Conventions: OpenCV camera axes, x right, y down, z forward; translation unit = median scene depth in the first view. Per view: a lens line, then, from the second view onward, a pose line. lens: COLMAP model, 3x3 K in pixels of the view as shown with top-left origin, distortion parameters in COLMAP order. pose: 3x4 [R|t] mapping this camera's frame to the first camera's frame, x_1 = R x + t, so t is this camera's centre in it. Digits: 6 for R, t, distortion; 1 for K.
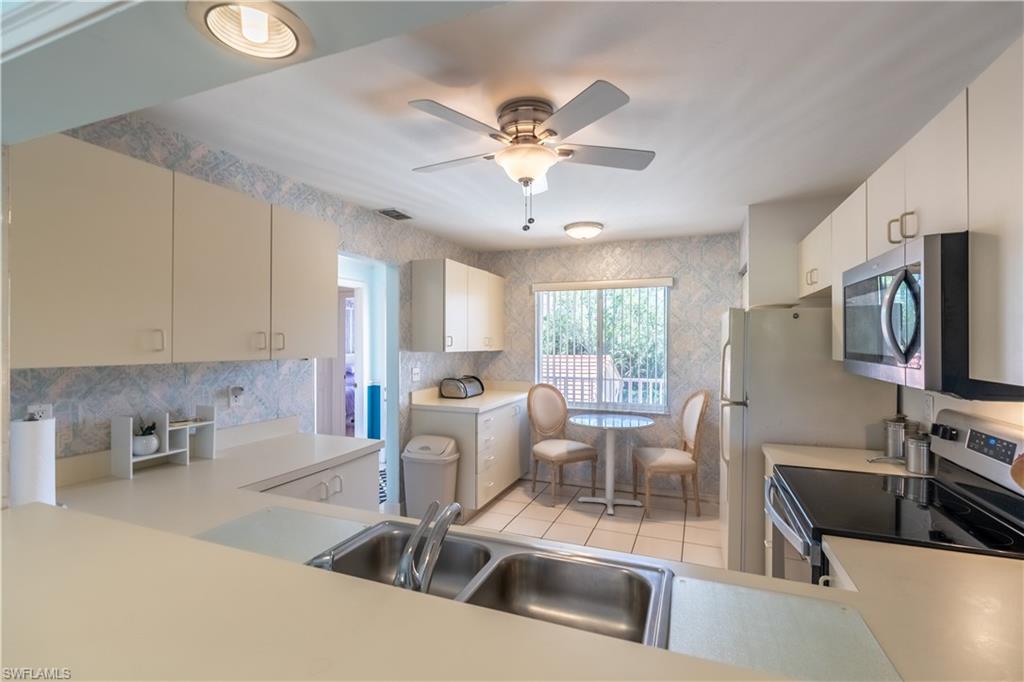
lens RADIAL K [[461.6, 0, 513.2], [0, 461.6, 340.8], [0, 0, 1]] dist [-0.001703, 0.002233]
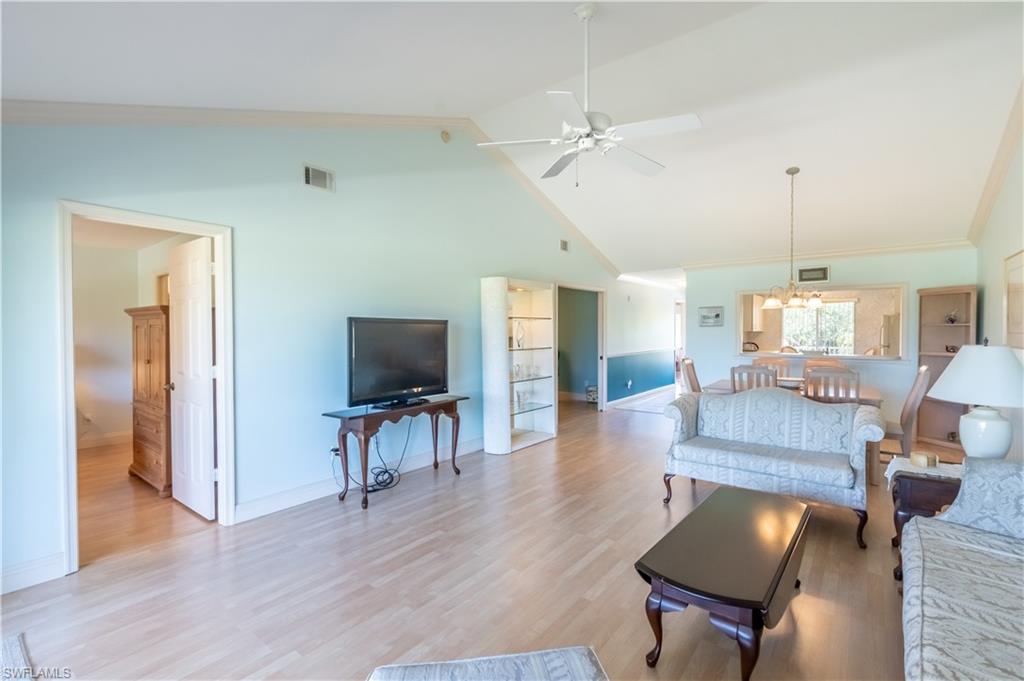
lens RADIAL K [[461.6, 0, 511.6], [0, 461.6, 337.5], [0, 0, 1]] dist [-0.001703, 0.002233]
pose [[0.959766, 0.002420, -0.280790, -0.642595], [0.002401, 0.999856, 0.016825, 0.014689], [0.280790, -0.016822, 0.959622, -1.636177]]
